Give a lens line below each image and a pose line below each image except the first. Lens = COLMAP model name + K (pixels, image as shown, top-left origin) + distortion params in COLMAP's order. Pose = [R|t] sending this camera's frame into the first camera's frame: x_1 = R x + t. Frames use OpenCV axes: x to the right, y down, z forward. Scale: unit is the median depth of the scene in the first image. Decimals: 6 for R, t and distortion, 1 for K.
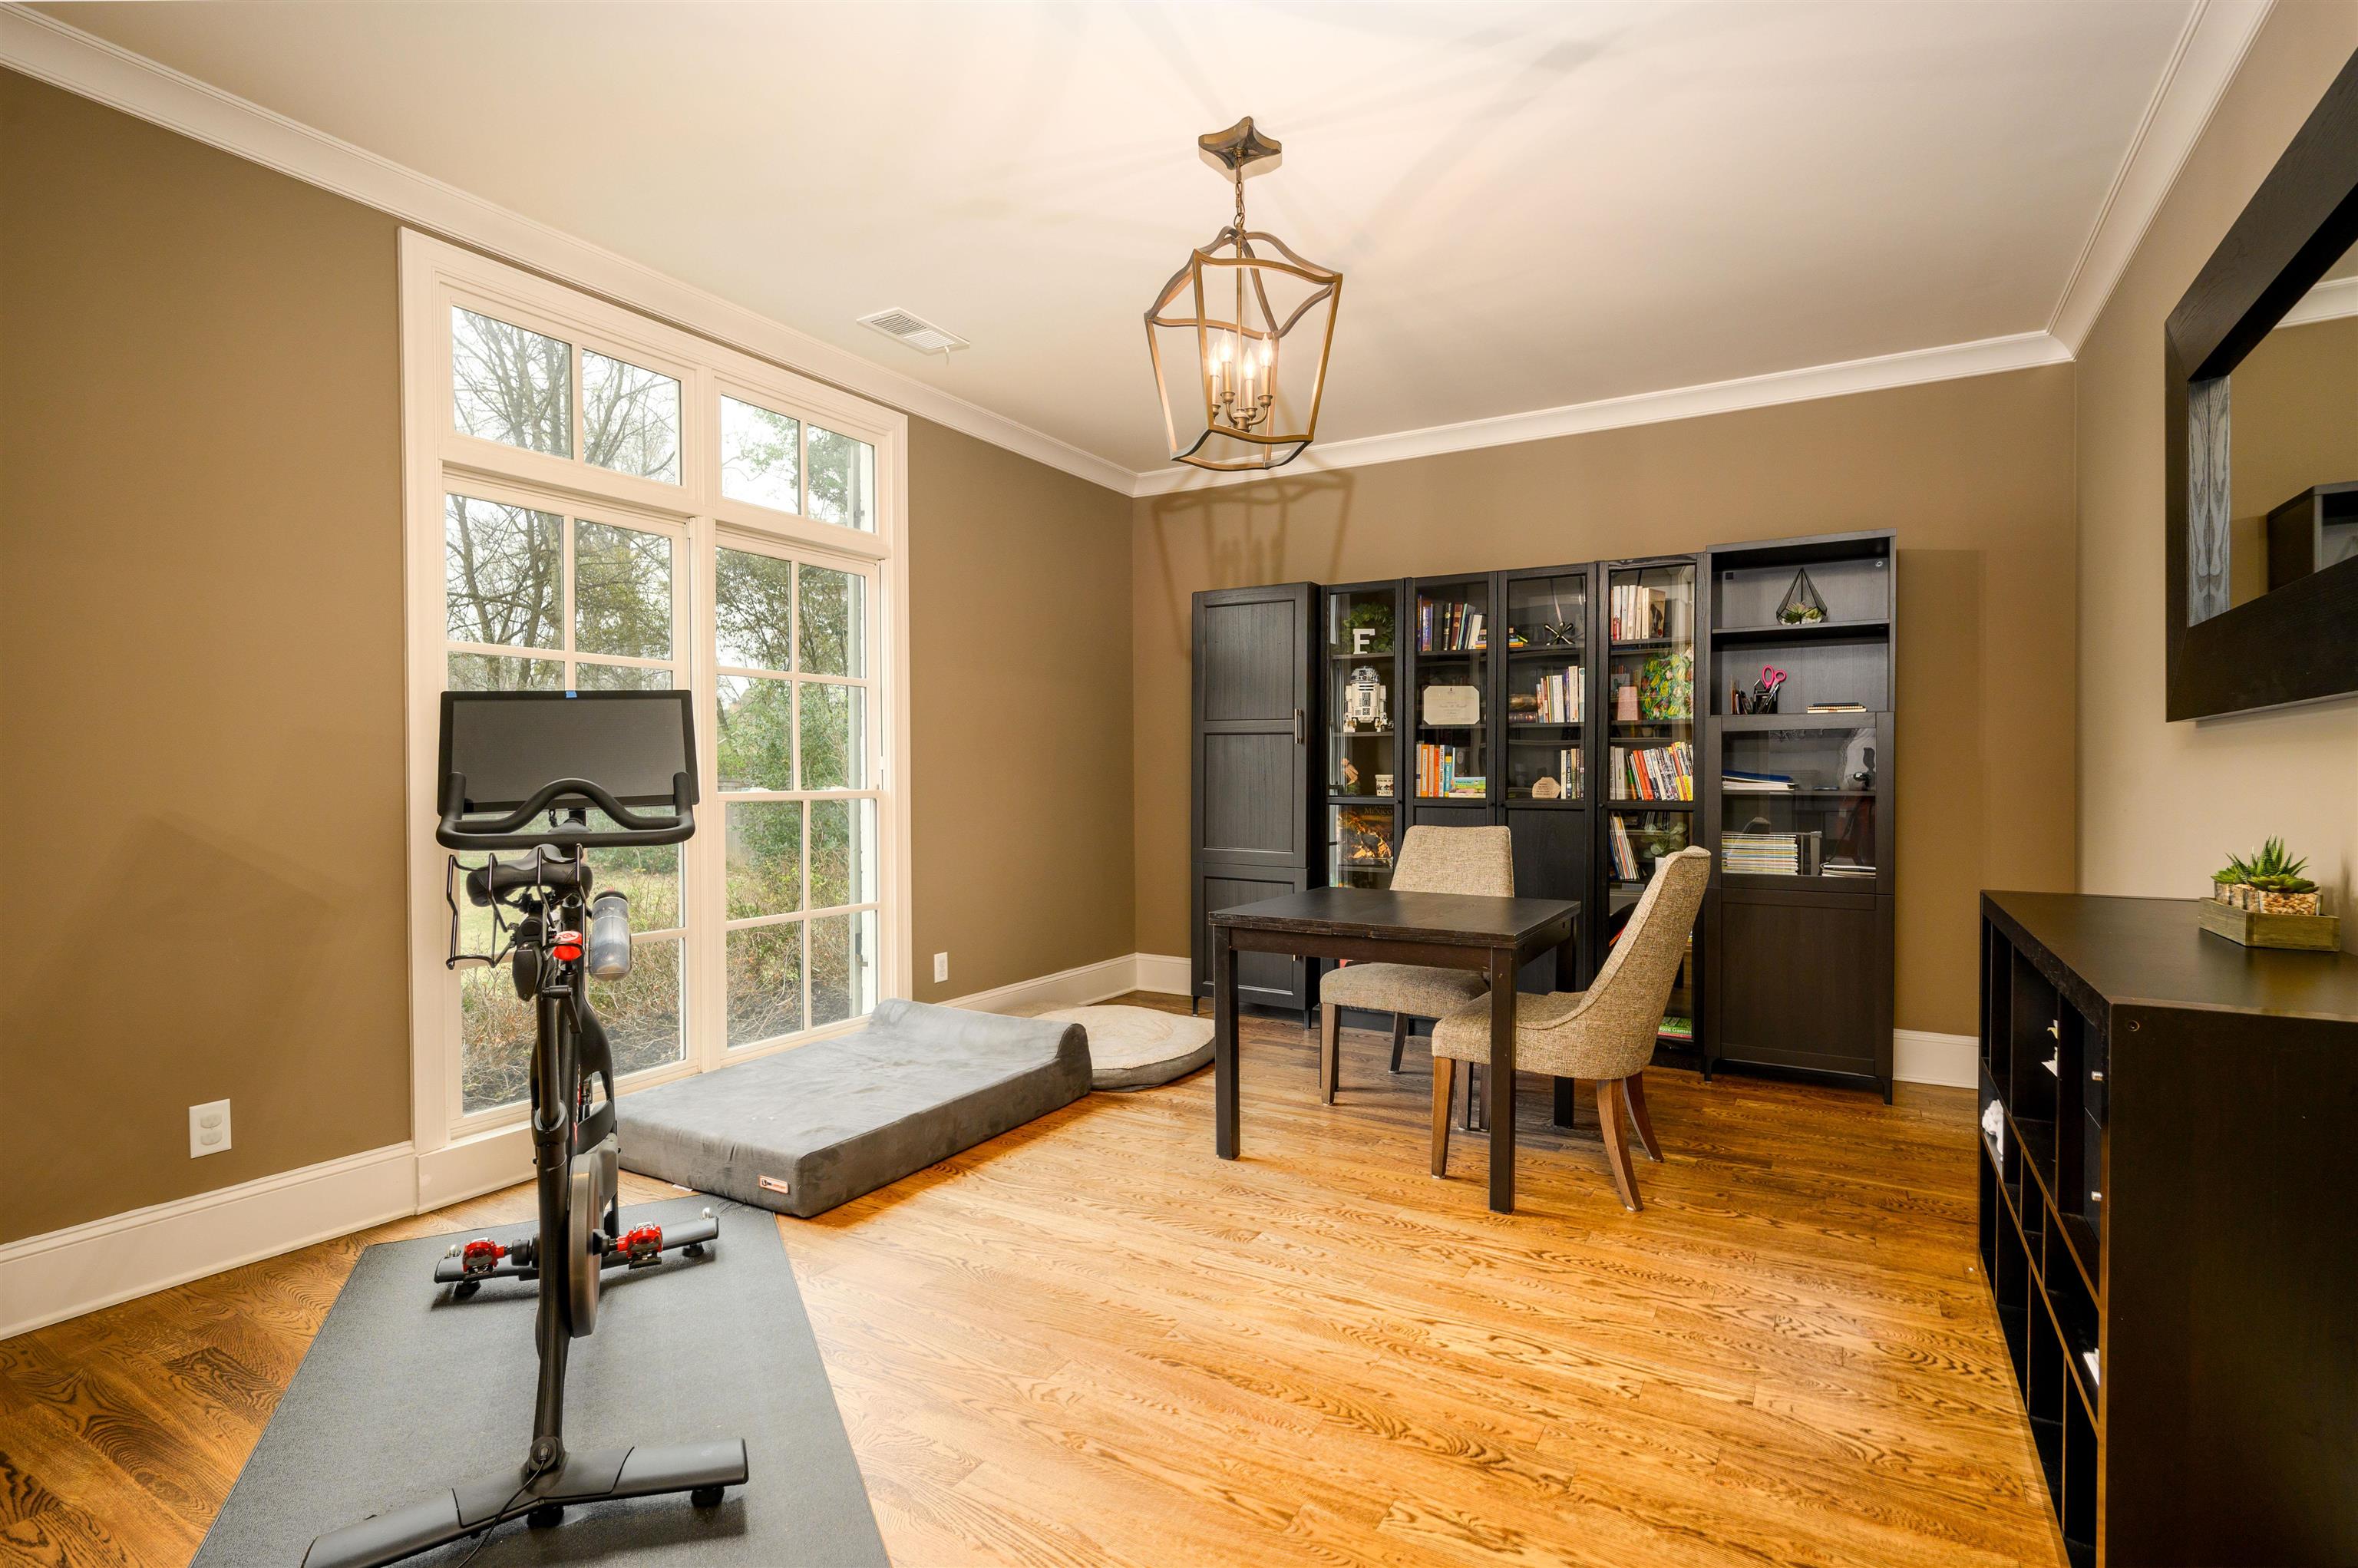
lens RADIAL K [[1116.1, 0, 1179.0], [0, 1116.1, 784.0], [0, 0, 1]] dist [0.000078, -0.000019]
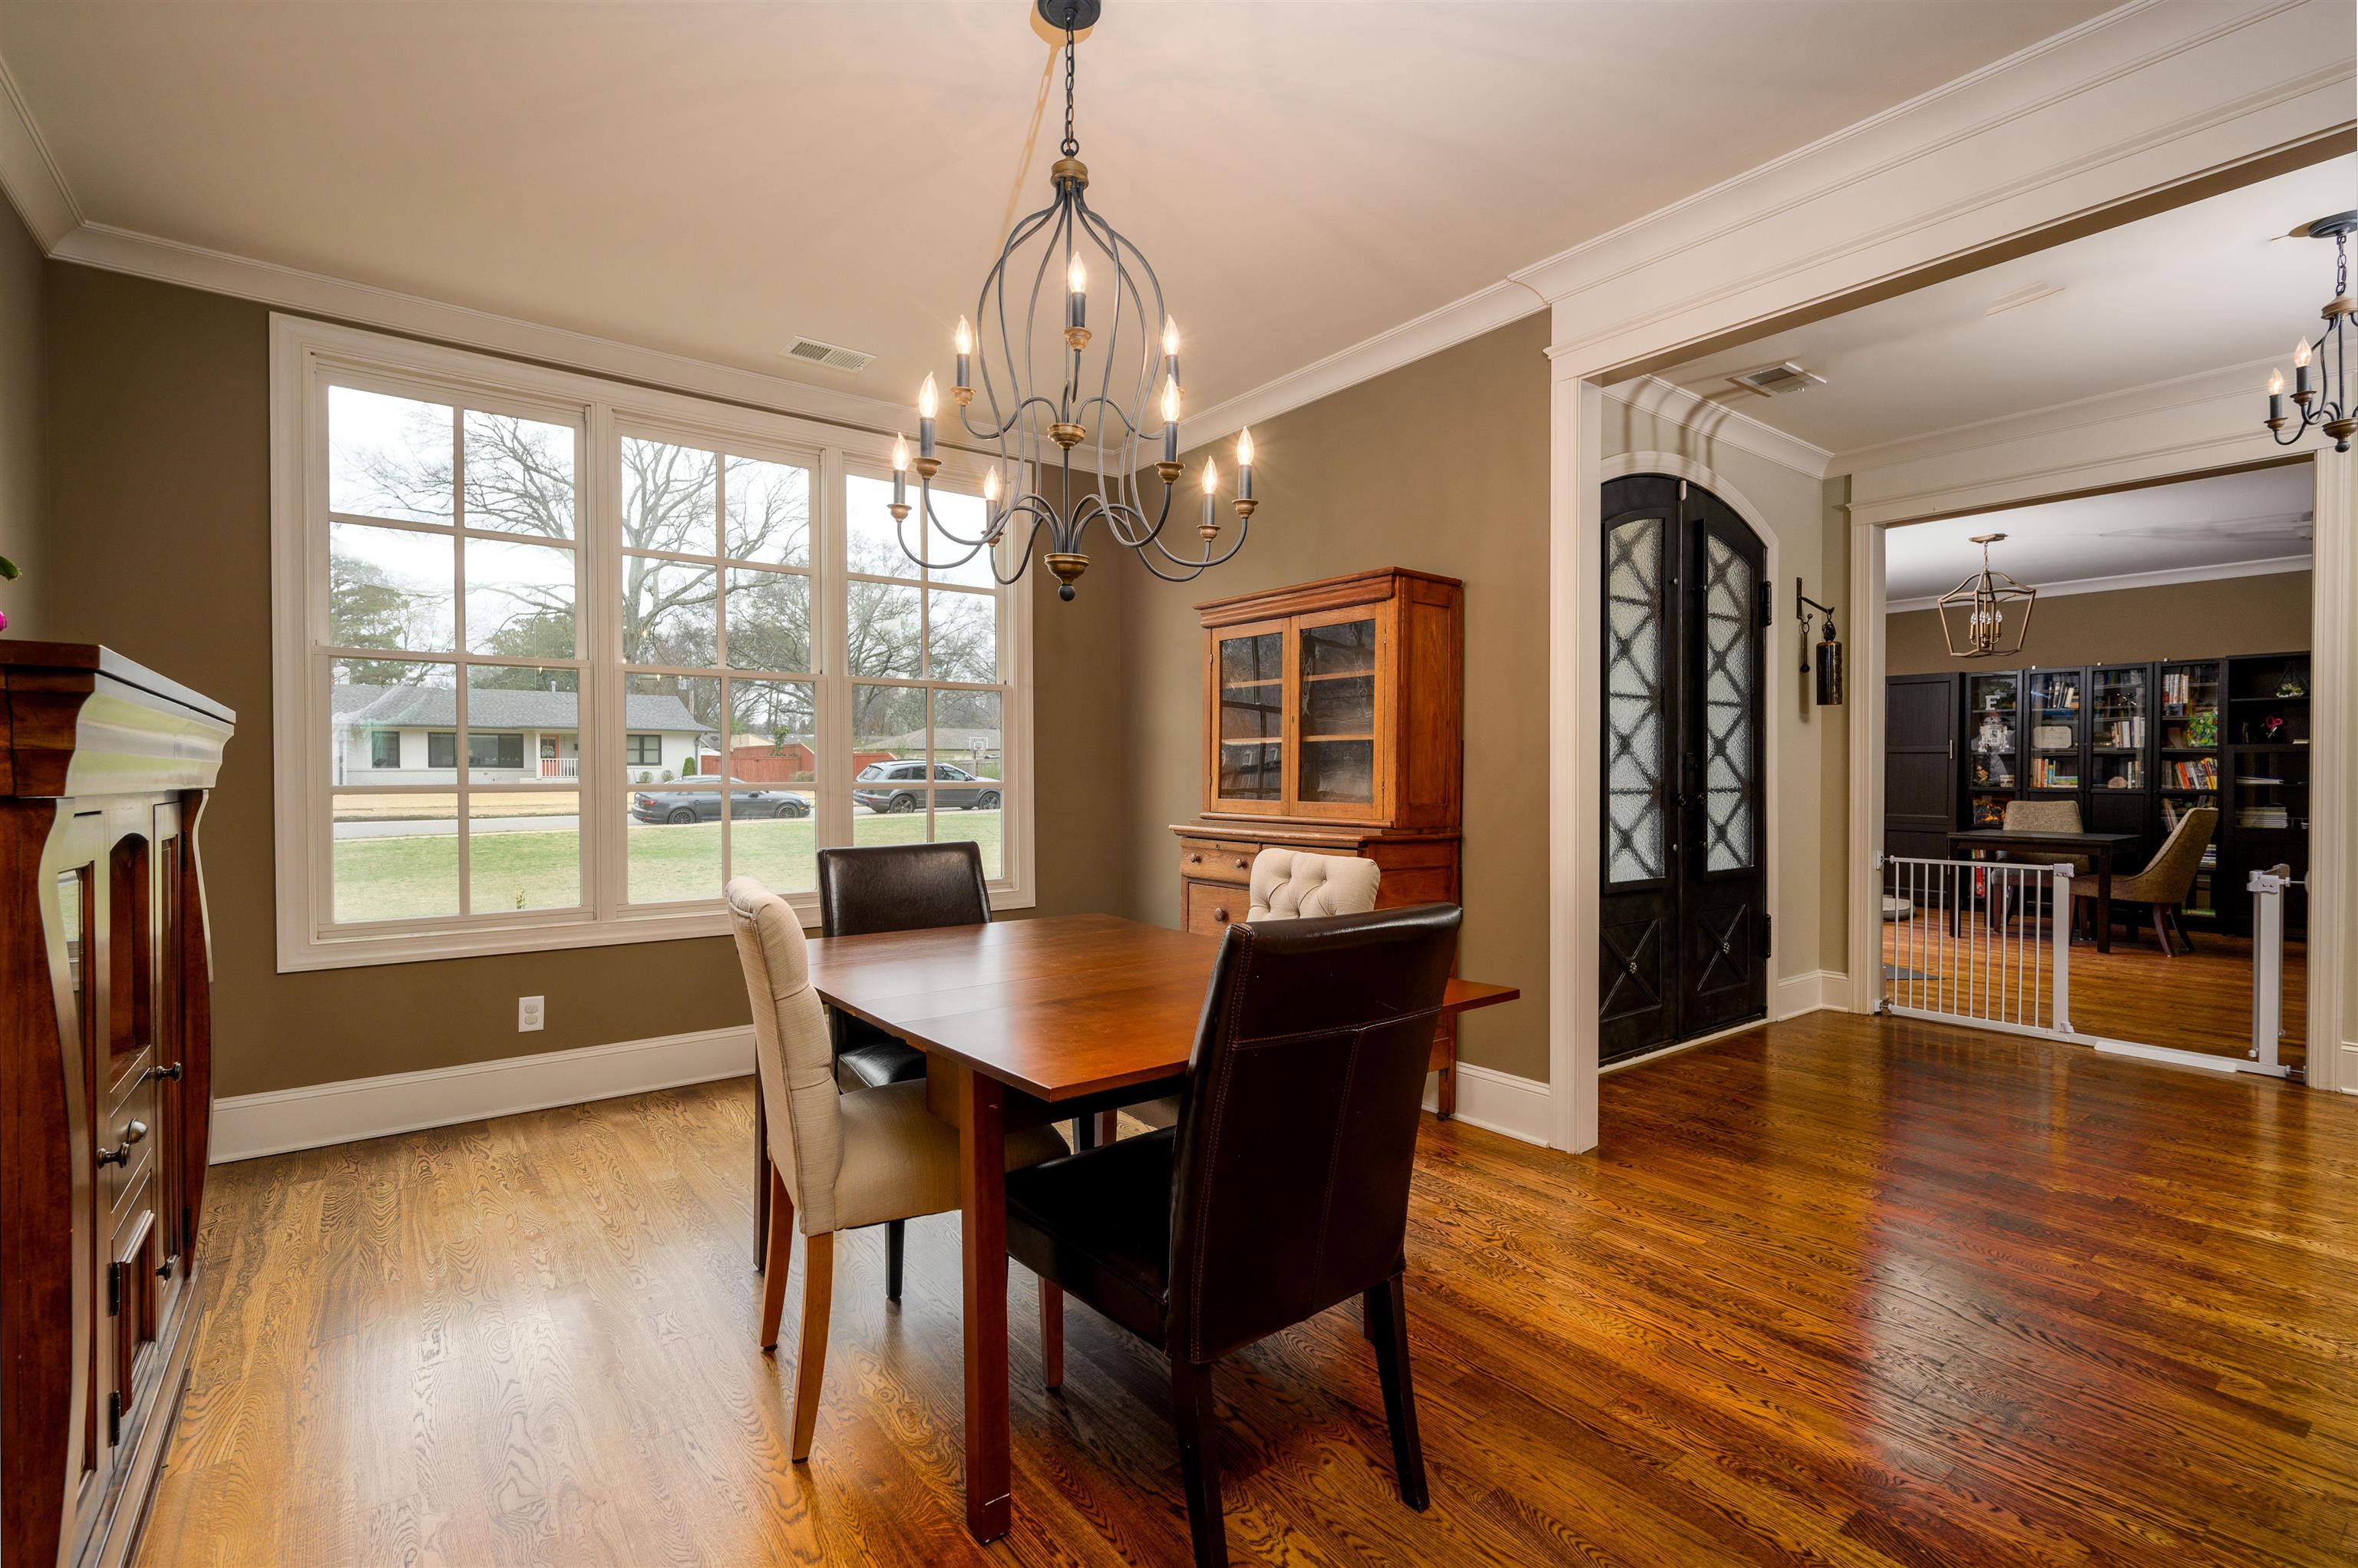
lens RADIAL K [[1061.2, 0, 1179.0], [0, 1061.2, 784.0], [0, 0, 1]] dist [-0.000657, -0.000102]
pose [[0.928290, 0.005615, -0.371815, -0.455710], [-0.004478, 0.999982, 0.003923, 0.005588], [0.371831, -0.001977, 0.928298, -1.193502]]
